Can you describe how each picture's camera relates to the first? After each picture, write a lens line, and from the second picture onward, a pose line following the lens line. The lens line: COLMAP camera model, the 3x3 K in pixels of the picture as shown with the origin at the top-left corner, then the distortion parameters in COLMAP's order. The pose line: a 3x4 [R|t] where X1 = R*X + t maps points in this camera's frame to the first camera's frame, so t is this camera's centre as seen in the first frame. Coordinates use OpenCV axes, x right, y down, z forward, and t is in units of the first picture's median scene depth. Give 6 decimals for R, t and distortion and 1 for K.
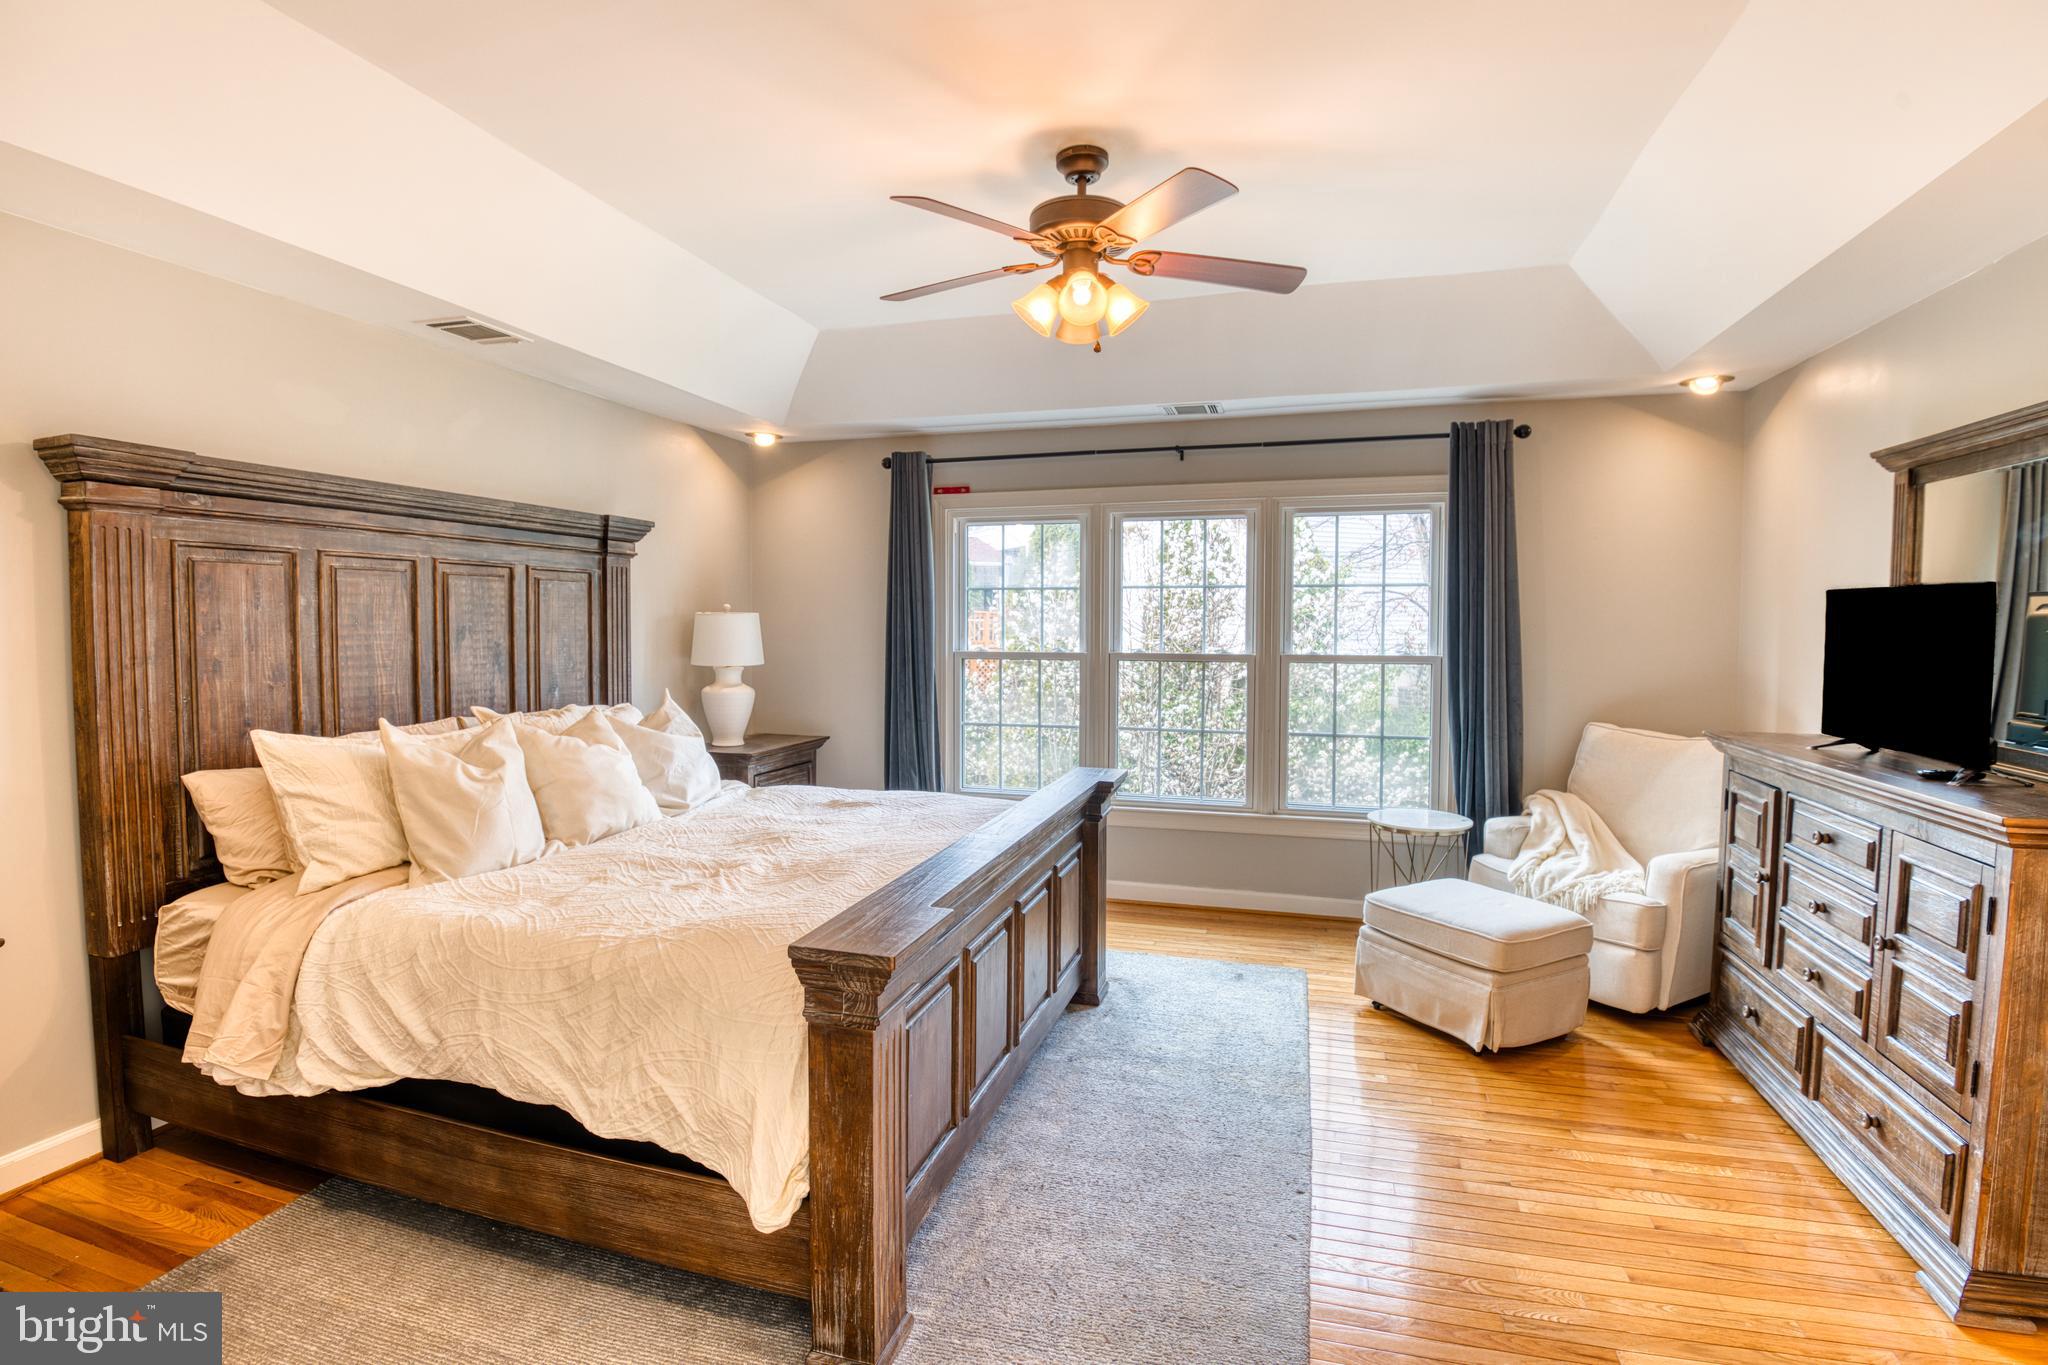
lens RADIAL K [[964.5, 0, 1031.8], [0, 964.5, 672.2], [0, 0, 1]] dist [-0.001710, -0.027647]
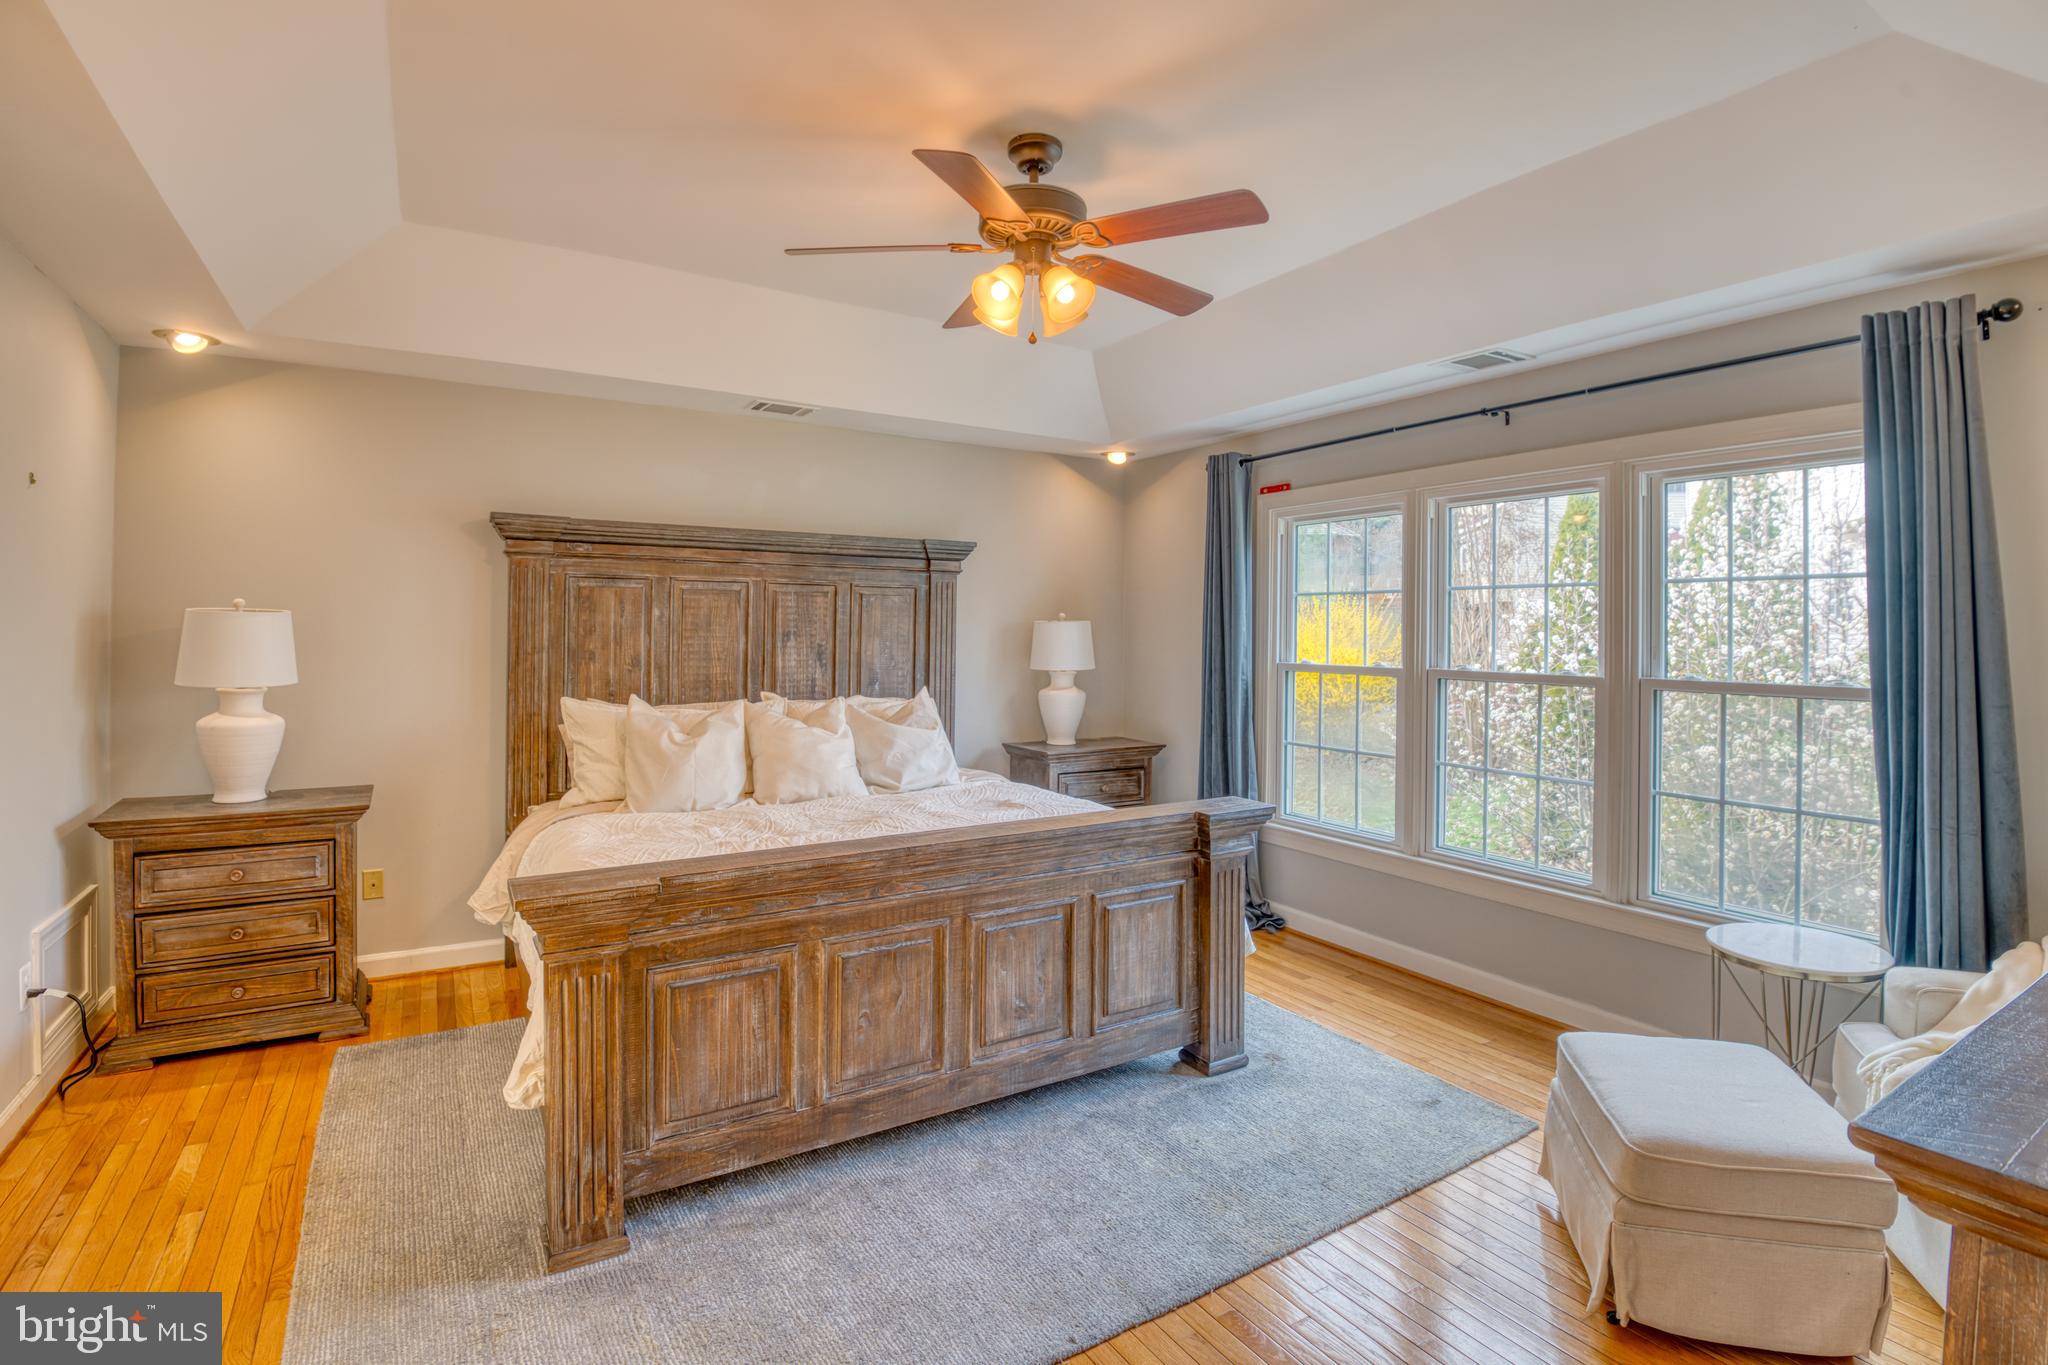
lens RADIAL K [[967.3, 0, 1023.2], [0, 967.3, 632.1], [0, 0, 1]] dist [-0.001609, -0.027245]
pose [[0.743911, 0.006488, -0.668247, 0.495525], [-0.041096, 0.998505, -0.036054, -0.011273], [0.667013, 0.054283, 0.743066, 0.216876]]
